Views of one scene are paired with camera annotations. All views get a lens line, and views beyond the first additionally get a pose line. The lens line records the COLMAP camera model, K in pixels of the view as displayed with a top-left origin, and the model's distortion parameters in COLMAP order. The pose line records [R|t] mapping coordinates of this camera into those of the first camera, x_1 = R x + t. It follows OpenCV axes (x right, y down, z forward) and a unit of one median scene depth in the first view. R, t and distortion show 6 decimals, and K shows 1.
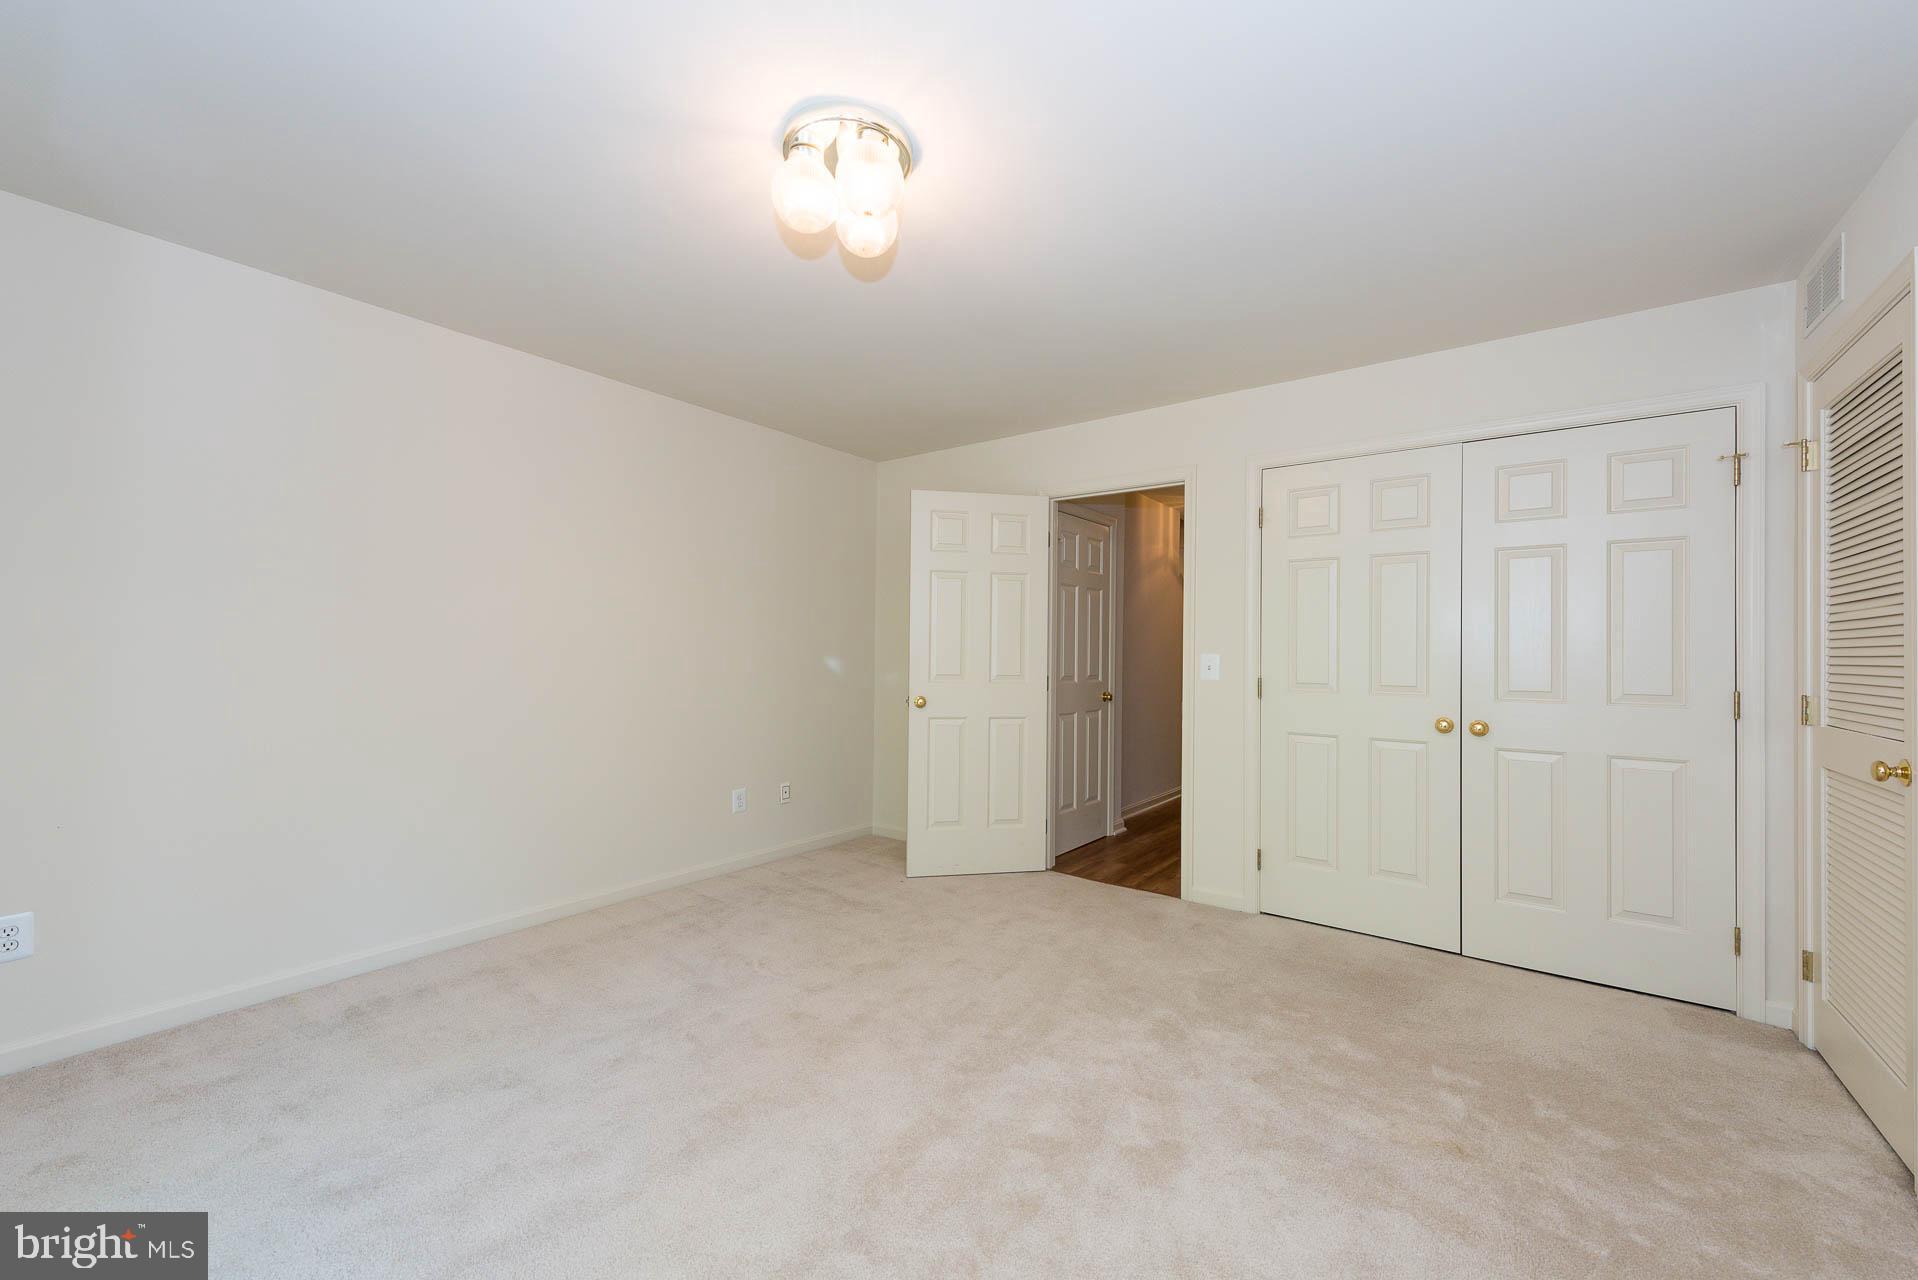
lens RADIAL K [[739.5, 0, 959.0], [0, 739.5, 640.0], [0, 0, 1]] dist [0.000246, -0.000134]
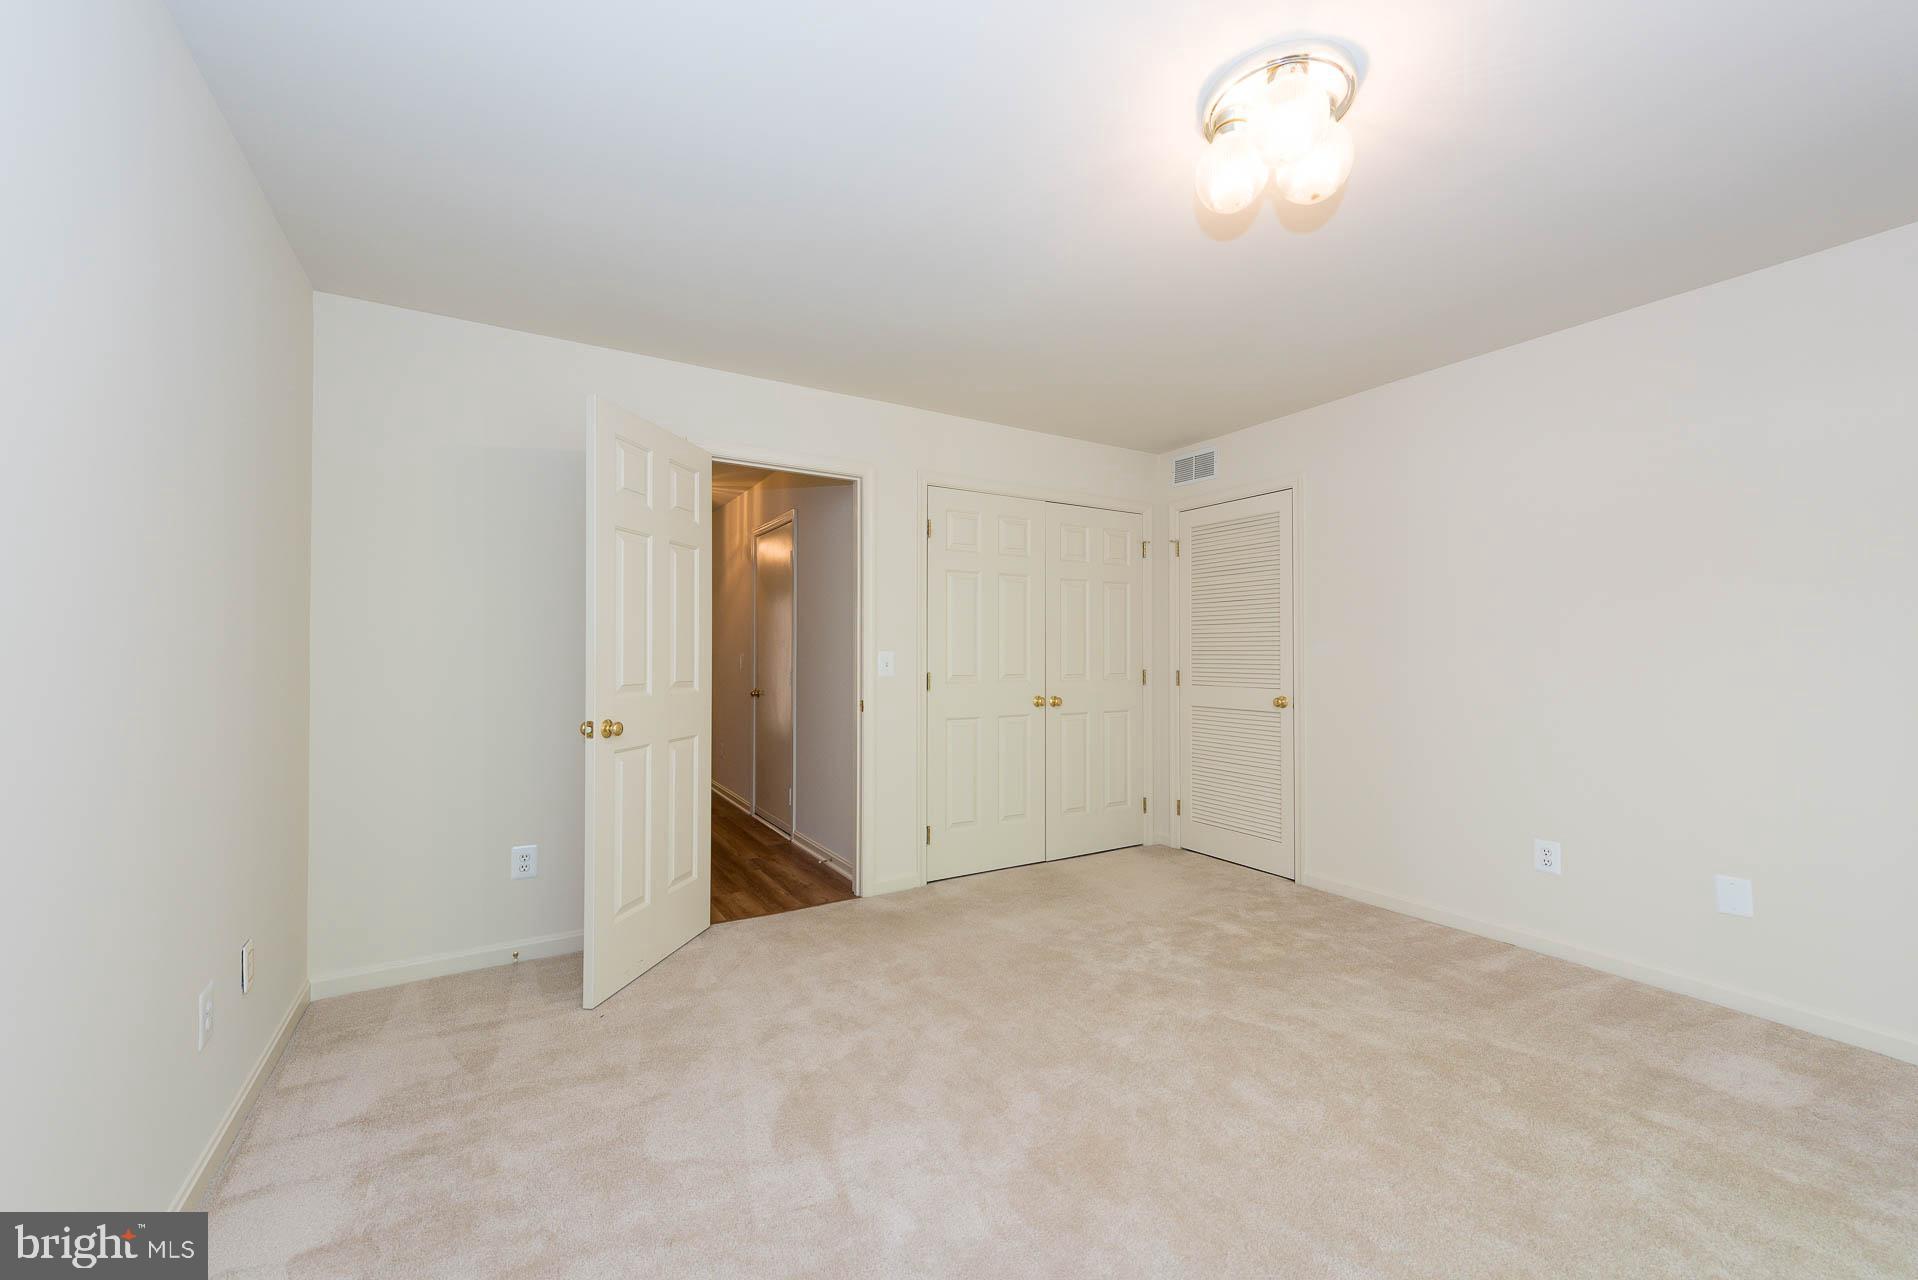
lens RADIAL K [[739.5, 0, 959.0], [0, 739.5, 640.0], [0, 0, 1]] dist [0.000246, -0.000134]
pose [[0.377242, 0.008930, 0.926072, -0.595216], [-0.011029, 0.999926, -0.005149, 0.007604], [-0.926049, -0.008271, 0.377313, 0.525624]]
